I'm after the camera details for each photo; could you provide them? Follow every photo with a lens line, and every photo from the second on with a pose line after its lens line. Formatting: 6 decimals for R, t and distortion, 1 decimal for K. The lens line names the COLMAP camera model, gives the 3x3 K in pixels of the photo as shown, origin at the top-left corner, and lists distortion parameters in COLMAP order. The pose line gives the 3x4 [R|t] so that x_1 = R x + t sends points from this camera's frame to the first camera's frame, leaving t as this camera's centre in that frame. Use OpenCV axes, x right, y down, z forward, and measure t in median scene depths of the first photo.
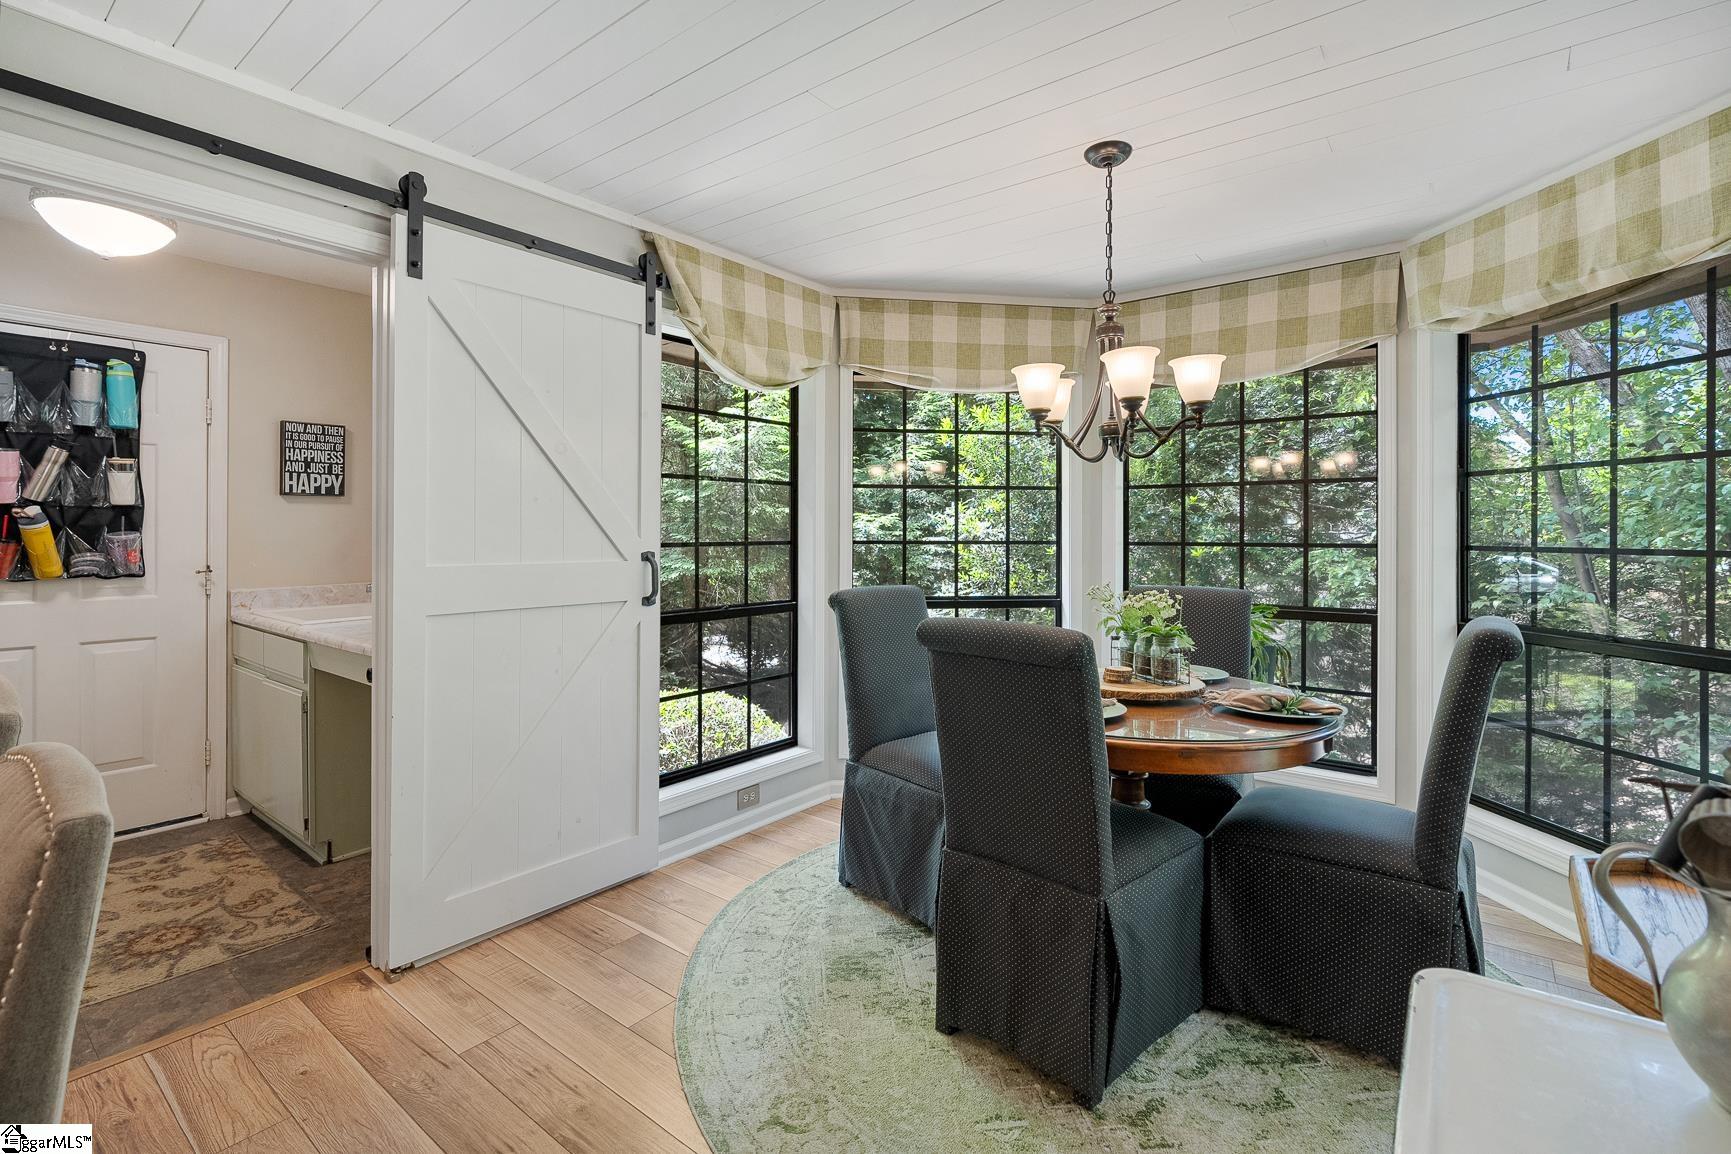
lens RADIAL K [[784.7, 0, 881.1], [0, 784.7, 535.3], [0, 0, 1]] dist [-0.010252, 0.003666]
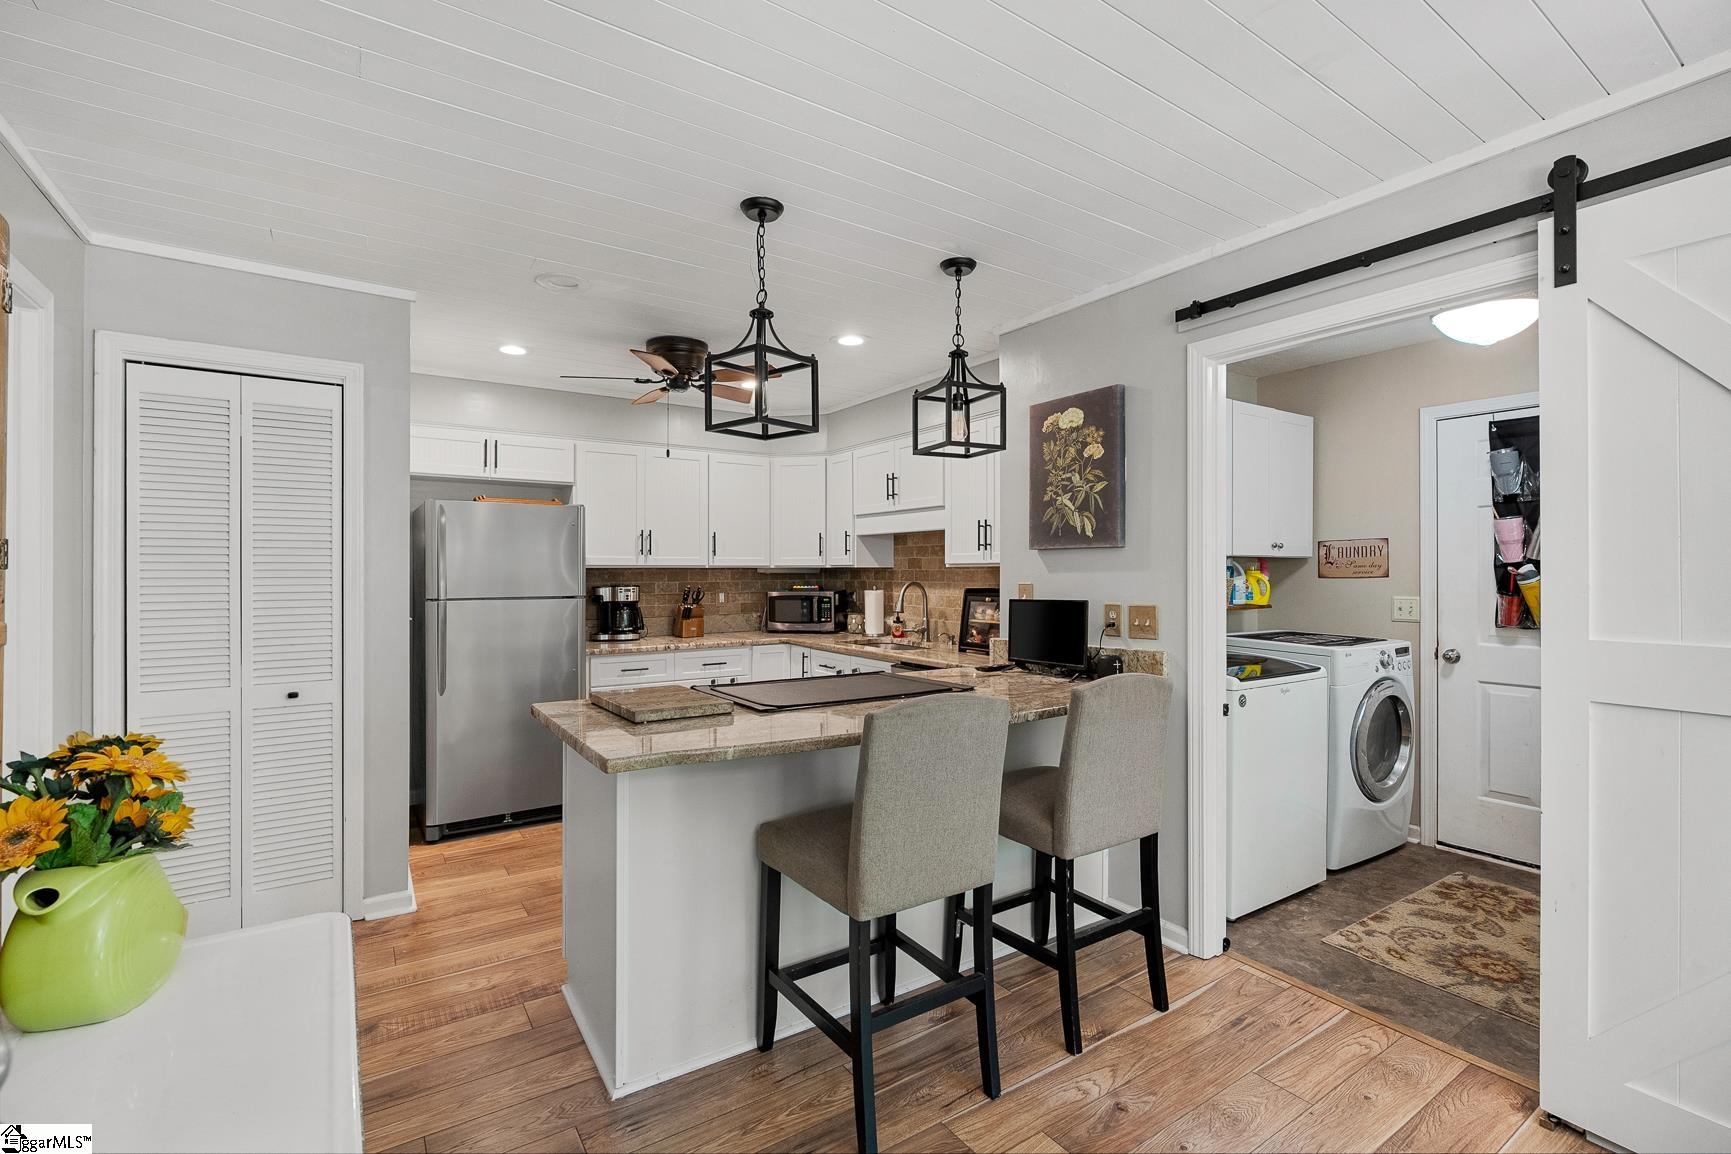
lens RADIAL K [[784.7, 0, 892.5], [0, 784.7, 569.0], [0, 0, 1]] dist [-0.010252, 0.003666]
pose [[-0.310049, -0.007927, -0.950688, 0.294340], [-0.007282, 0.999956, -0.005963, -0.016457], [0.950693, 0.005074, -0.310093, 0.434367]]
